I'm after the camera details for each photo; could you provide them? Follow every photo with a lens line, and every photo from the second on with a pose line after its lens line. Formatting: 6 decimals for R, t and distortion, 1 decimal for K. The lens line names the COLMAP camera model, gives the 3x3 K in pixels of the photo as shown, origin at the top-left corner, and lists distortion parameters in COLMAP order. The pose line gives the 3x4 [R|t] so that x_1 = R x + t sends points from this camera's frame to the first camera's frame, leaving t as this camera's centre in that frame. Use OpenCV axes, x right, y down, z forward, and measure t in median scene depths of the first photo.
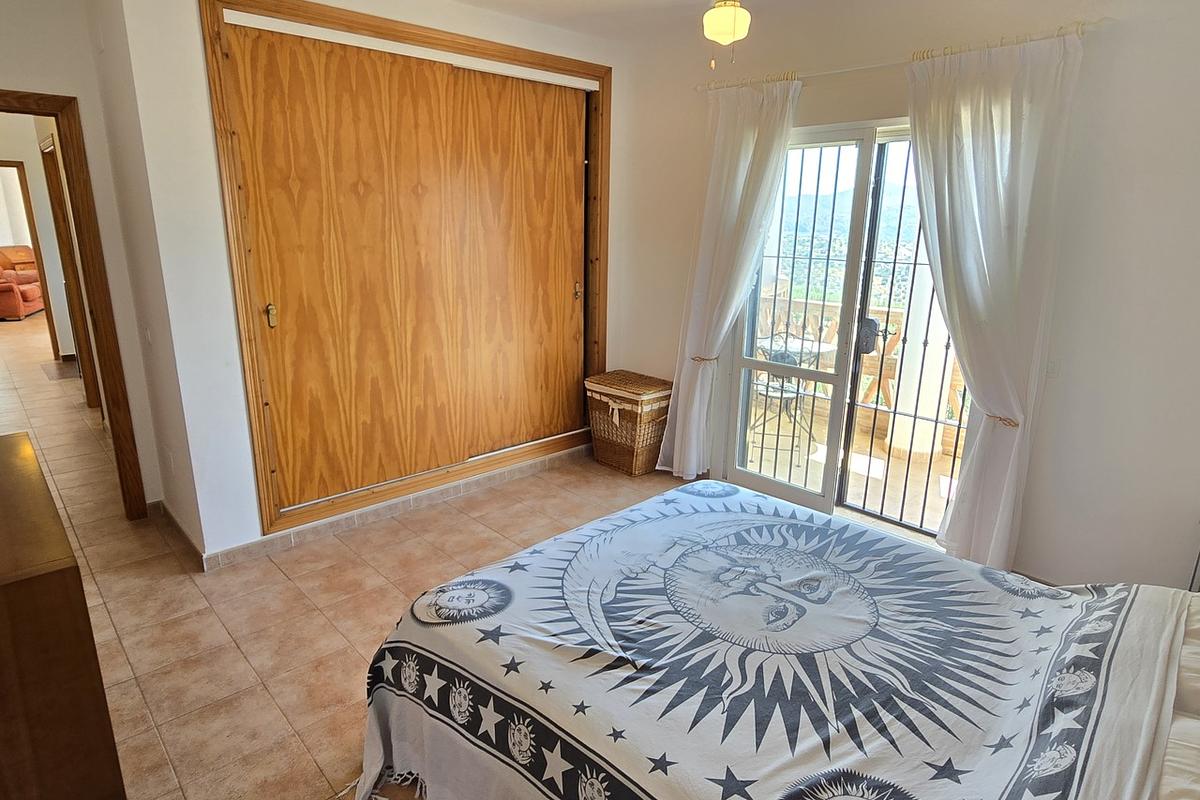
lens RADIAL K [[691.0, 0, 602.6], [0, 691.0, 396.0], [0, 0, 1]] dist [0.004504, 0.000871]
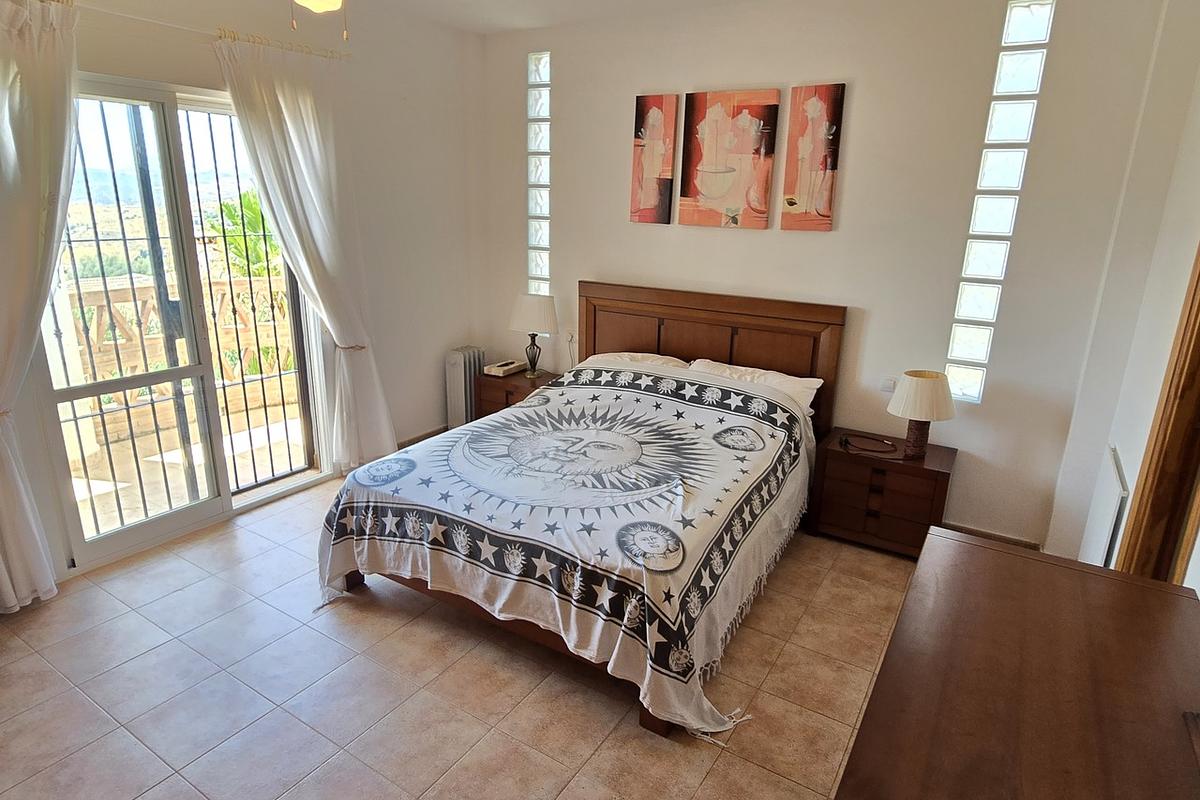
lens RADIAL K [[691.0, 0, 601.2], [0, 691.0, 407.1], [0, 0, 1]] dist [0.004504, 0.000871]
pose [[-0.270103, -0.295749, 0.916284, -1.193179], [0.207968, 0.911271, 0.355435, -0.350152], [-0.940103, 0.286562, -0.184630, 1.240014]]
